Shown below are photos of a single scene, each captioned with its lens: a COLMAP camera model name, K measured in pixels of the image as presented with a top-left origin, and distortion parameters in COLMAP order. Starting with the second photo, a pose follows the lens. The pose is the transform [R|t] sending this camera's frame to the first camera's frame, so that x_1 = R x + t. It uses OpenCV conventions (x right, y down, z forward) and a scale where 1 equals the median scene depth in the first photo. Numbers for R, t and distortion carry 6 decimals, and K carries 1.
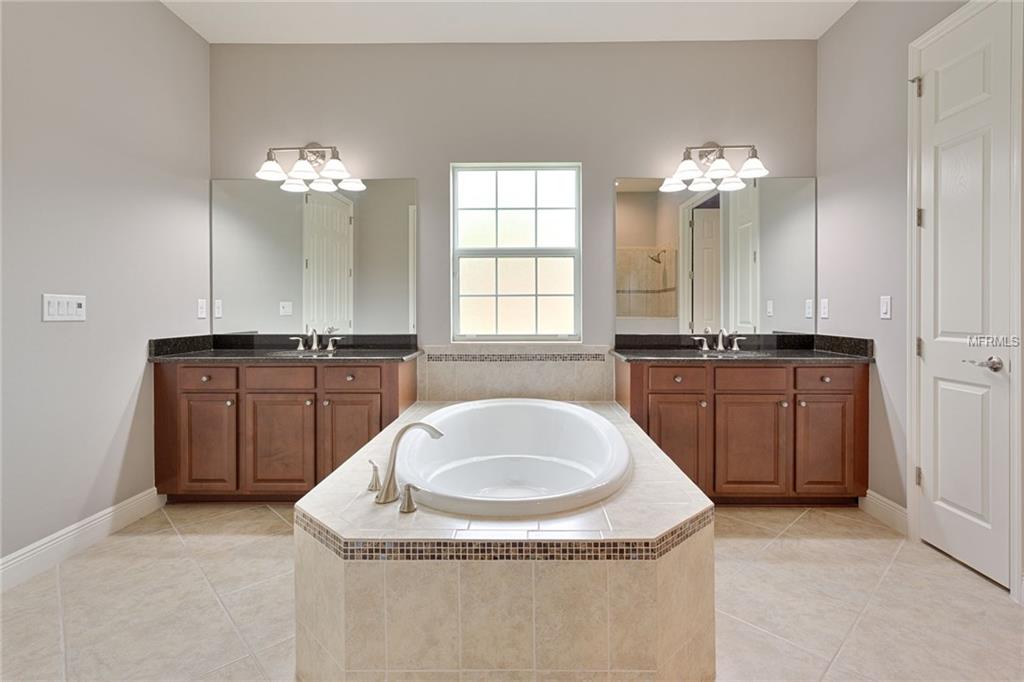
lens RADIAL K [[487.4, 0, 490.0], [0, 487.4, 308.0], [0, 0, 1]] dist [0.005570, 0.000518]
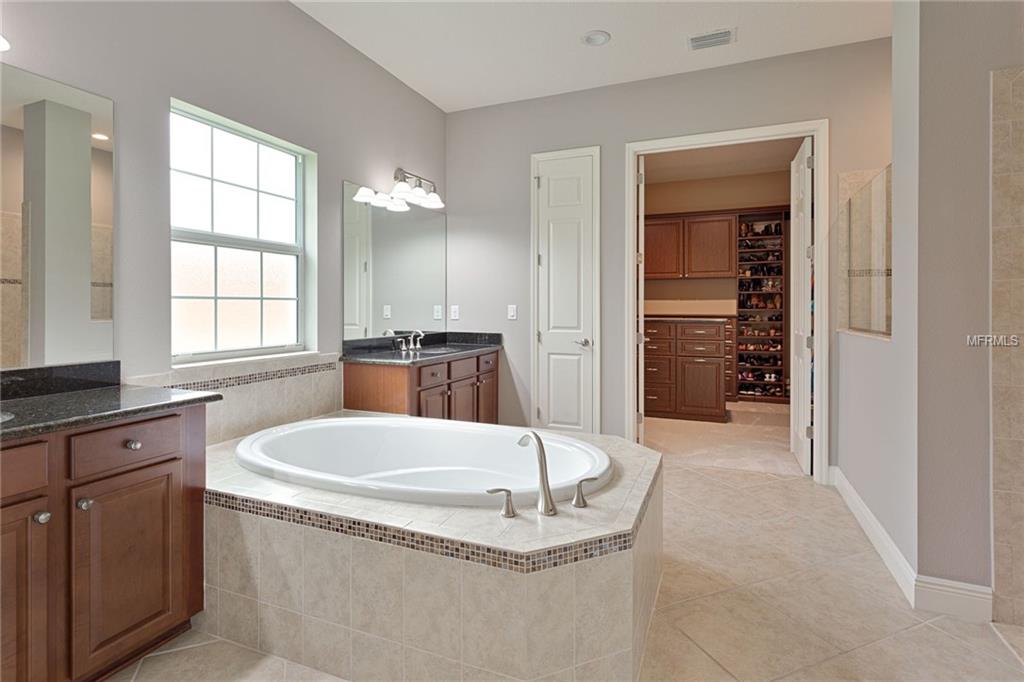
lens RADIAL K [[487.4, 0, 543.4], [0, 487.4, 306.2], [0, 0, 1]] dist [0.005570, 0.000518]
pose [[0.358968, 0.006426, 0.933328, -0.506893], [-0.004802, 0.999976, -0.005038, -0.011657], [-0.933338, -0.002673, 0.358990, 0.280185]]
